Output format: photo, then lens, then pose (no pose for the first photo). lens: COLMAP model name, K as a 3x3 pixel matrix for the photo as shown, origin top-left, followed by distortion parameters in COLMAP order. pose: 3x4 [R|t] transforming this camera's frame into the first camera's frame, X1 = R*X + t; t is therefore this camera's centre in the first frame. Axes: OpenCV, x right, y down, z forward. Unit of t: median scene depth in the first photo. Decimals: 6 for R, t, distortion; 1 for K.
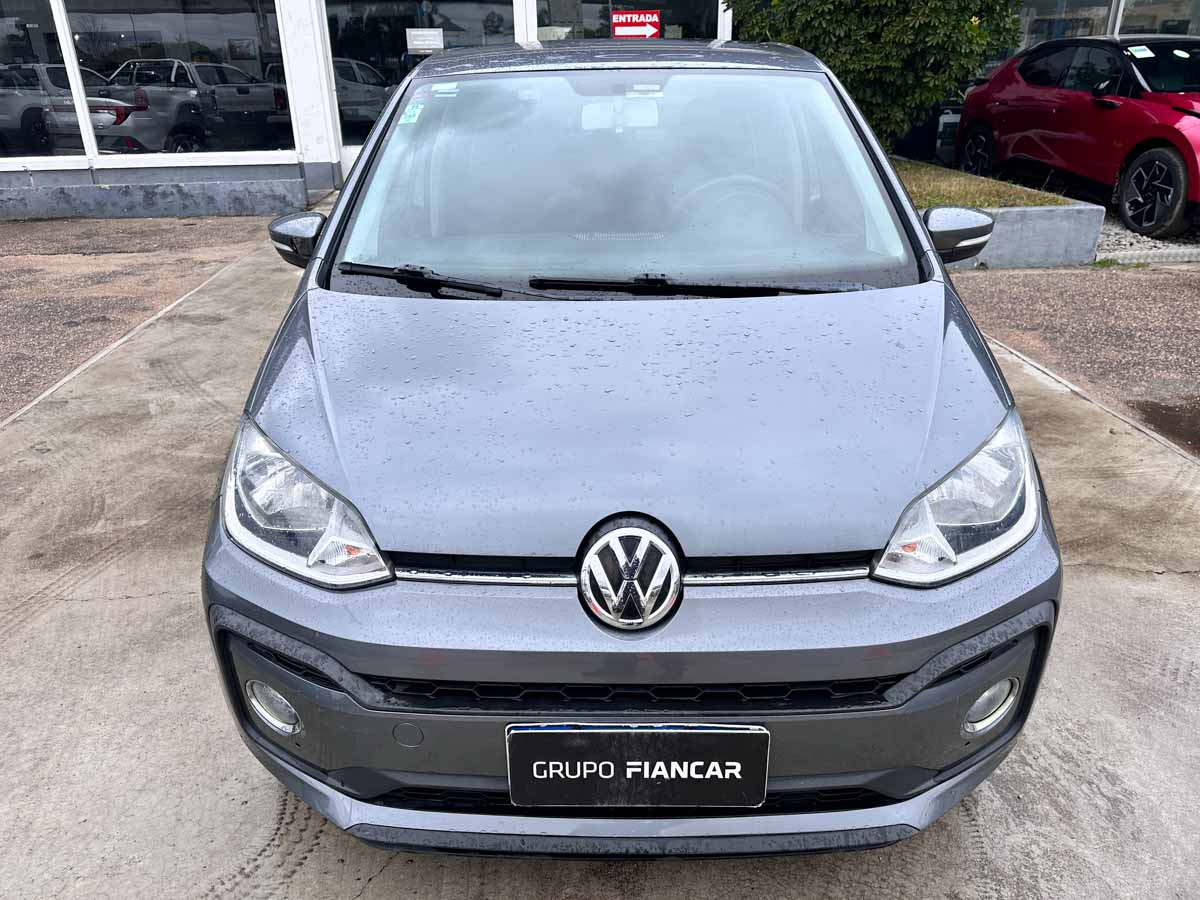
lens RADIAL K [[862.1, 0, 614.9], [0, 862.1, 447.5], [0, 0, 1]] dist [0.021355, -0.029099]
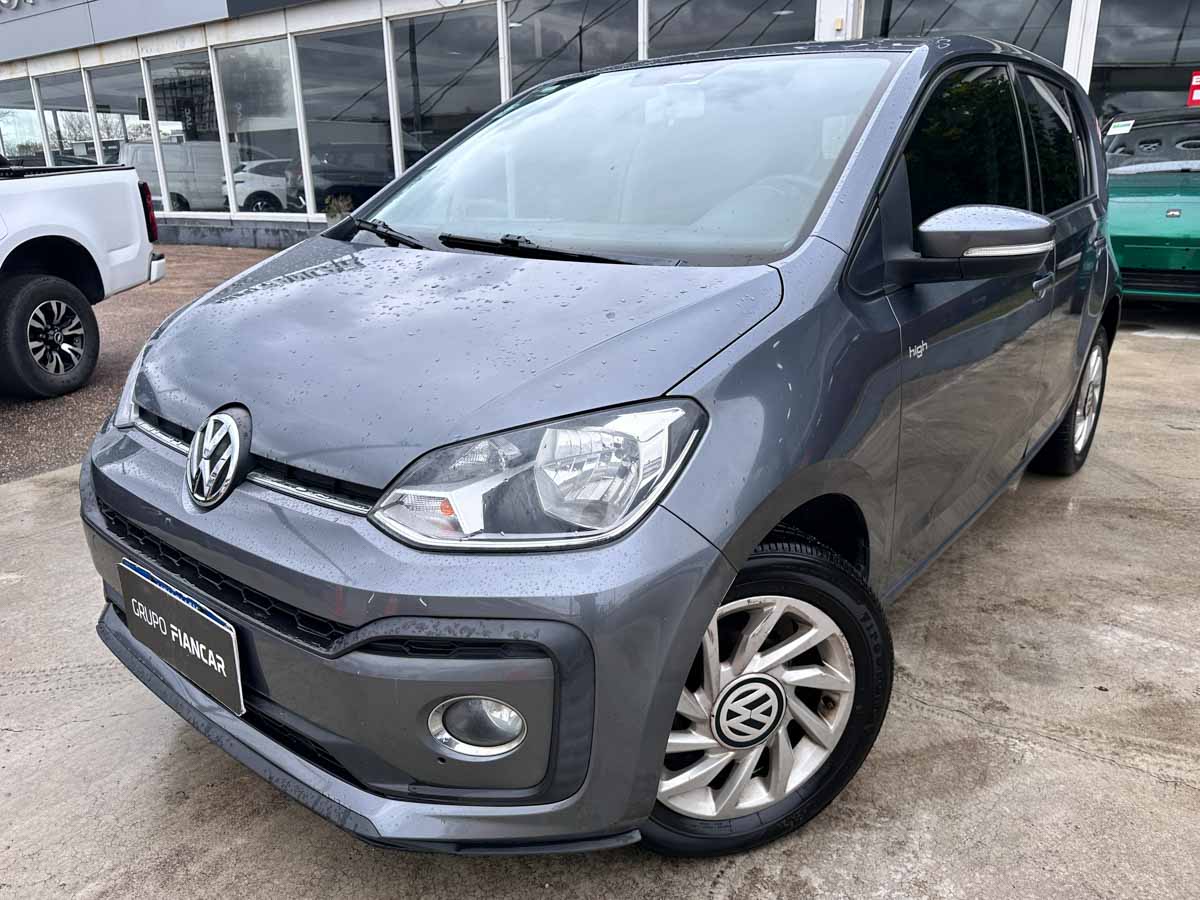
lens RADIAL K [[868.0, 0, 588.9], [0, 868.0, 444.8], [0, 0, 1]] dist [0.028444, -0.031278]
pose [[0.775387, 0.199577, -0.599119, 0.980142], [-0.257064, 0.966334, -0.010793, 0.024939], [0.576795, 0.162381, 0.800587, 0.376138]]
